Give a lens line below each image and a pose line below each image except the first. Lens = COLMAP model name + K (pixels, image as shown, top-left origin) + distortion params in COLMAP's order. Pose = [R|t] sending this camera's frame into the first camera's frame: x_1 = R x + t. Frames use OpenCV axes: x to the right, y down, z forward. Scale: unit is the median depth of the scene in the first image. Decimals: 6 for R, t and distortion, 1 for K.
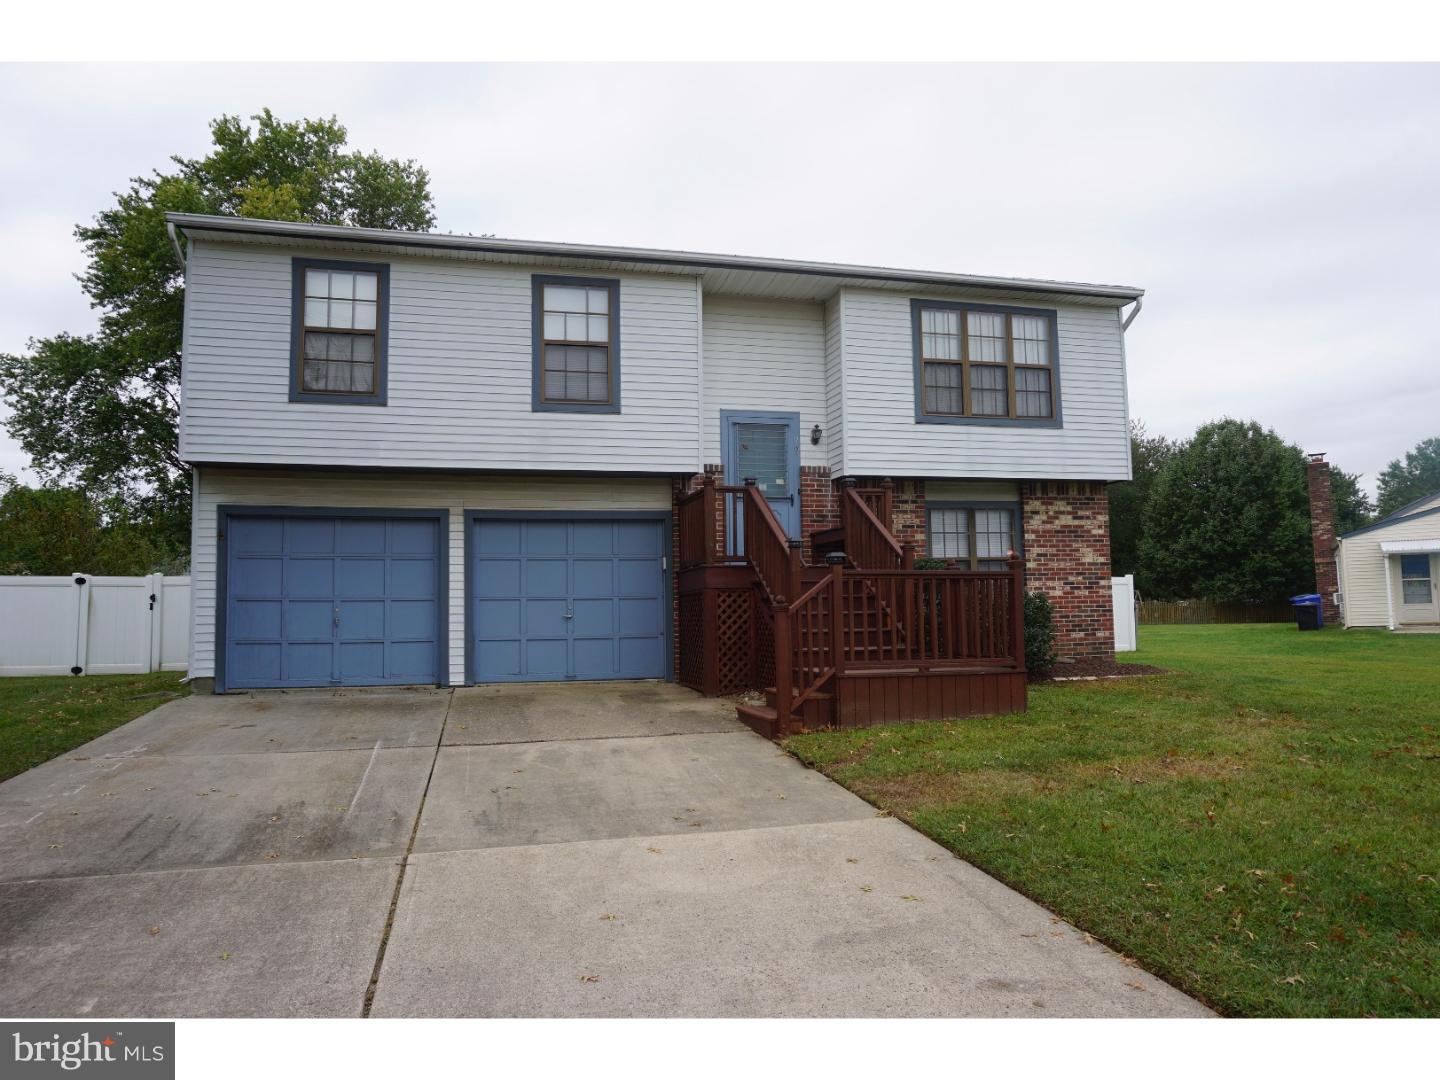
lens RADIAL K [[925.2, 0, 716.6], [0, 925.2, 539.0], [0, 0, 1]] dist [0.018221, 0.001600]
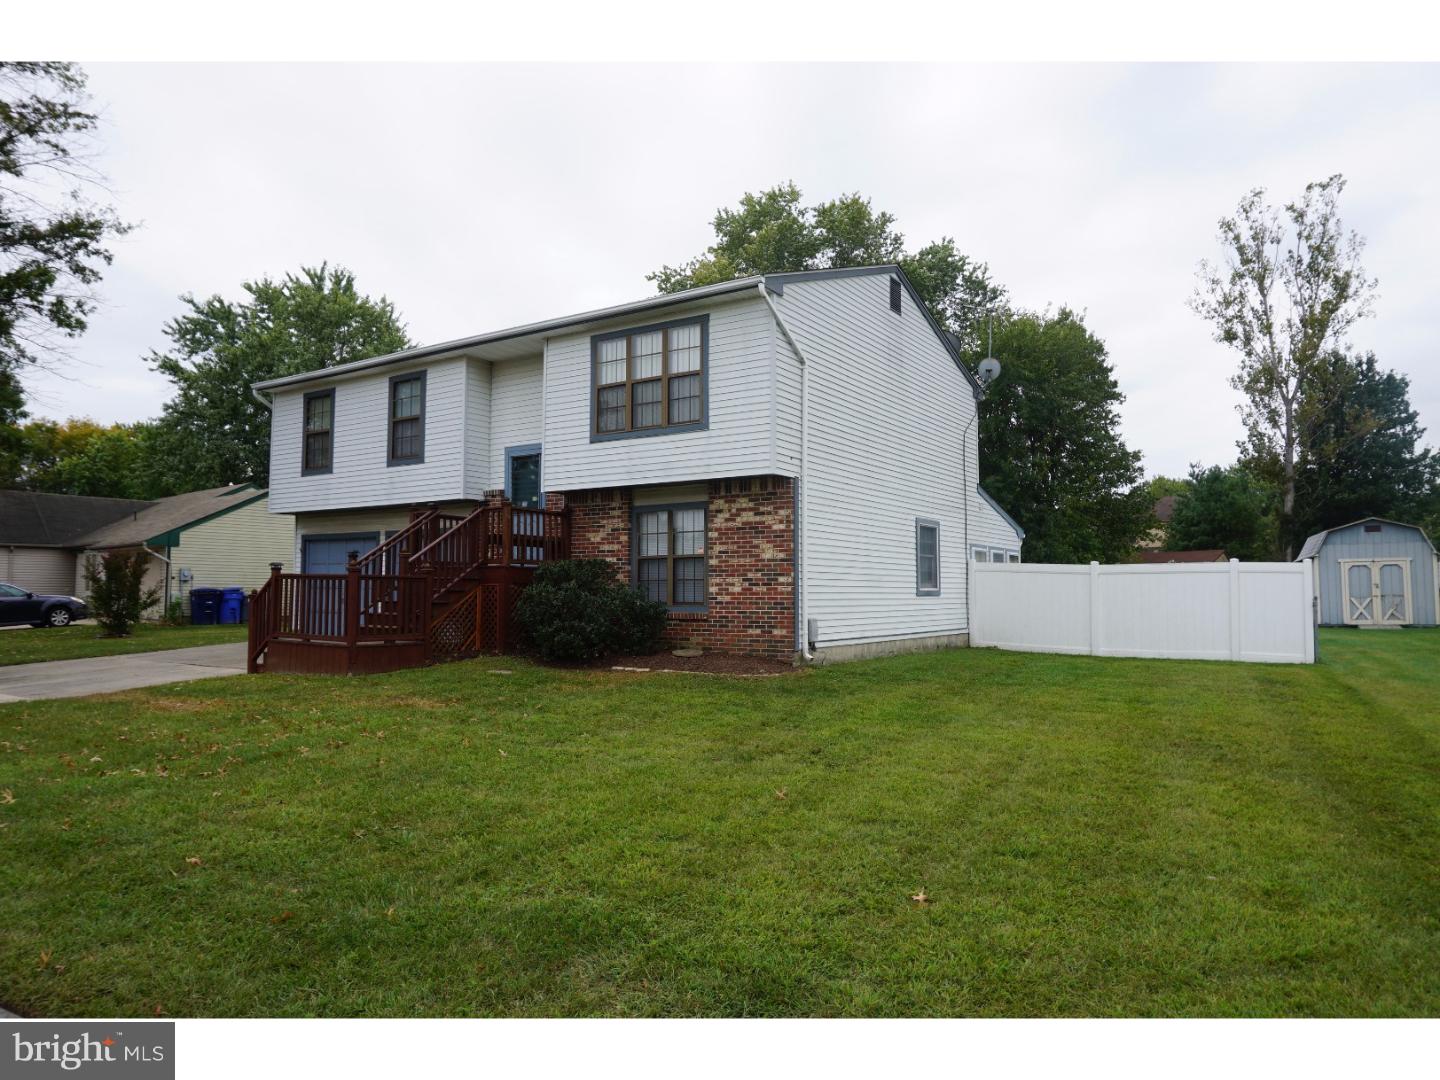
lens RADIAL K [[925.2, 0, 714.9], [0, 925.2, 537.5], [0, 0, 1]] dist [0.018221, 0.001600]
pose [[0.678039, -0.025411, -0.734586, 1.099310], [0.042162, 0.999101, 0.004355, -0.003802], [0.733816, -0.033925, 0.678501, 0.296790]]
